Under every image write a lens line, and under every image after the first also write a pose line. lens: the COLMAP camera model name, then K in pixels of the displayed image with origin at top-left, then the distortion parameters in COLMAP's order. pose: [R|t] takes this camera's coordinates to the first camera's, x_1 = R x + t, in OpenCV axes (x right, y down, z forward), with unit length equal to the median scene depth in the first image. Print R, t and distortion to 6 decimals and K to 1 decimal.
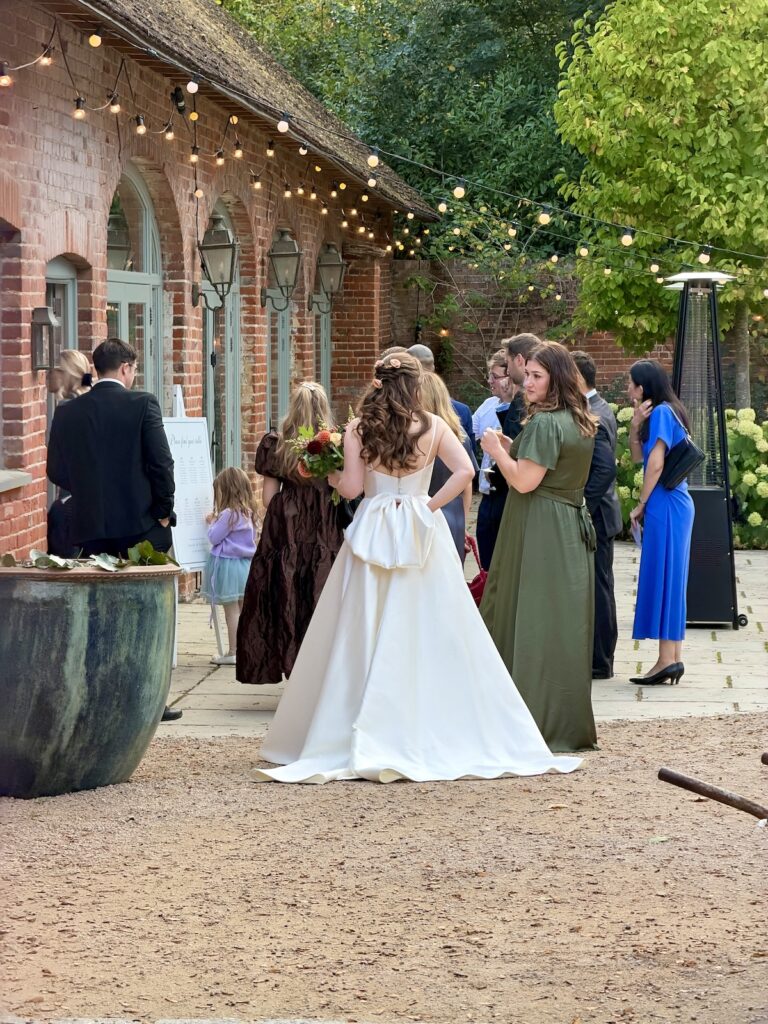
lens RADIAL K [[2982.0, 0, 384.0], [0, 2982.0, 512.2], [0, 0, 1]] dist [-0.019997, 0.000000]
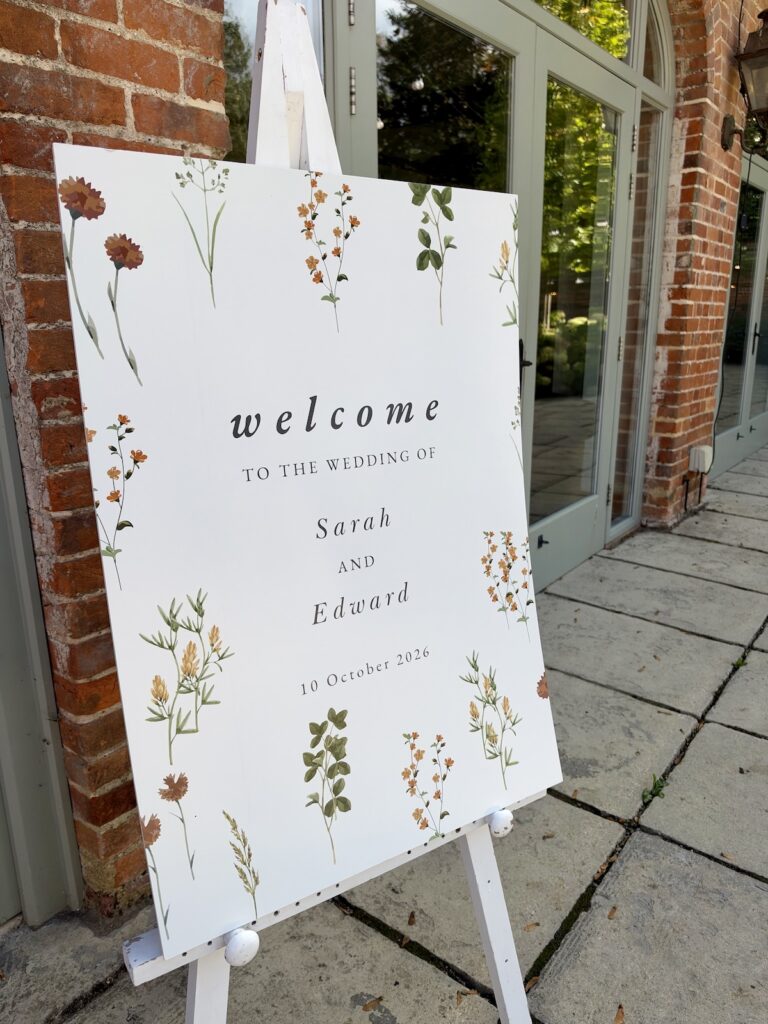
lens RADIAL K [[720.0, 0, 383.9], [0, 720.0, 509.9], [0, 0, 1]] dist [-0.002689, -0.000595]
pose [[0.844006, 0.128394, -0.520738, -0.029396], [-0.004413, 0.972552, 0.232642, -0.021006], [0.536315, -0.194054, 0.821407, 0.795599]]
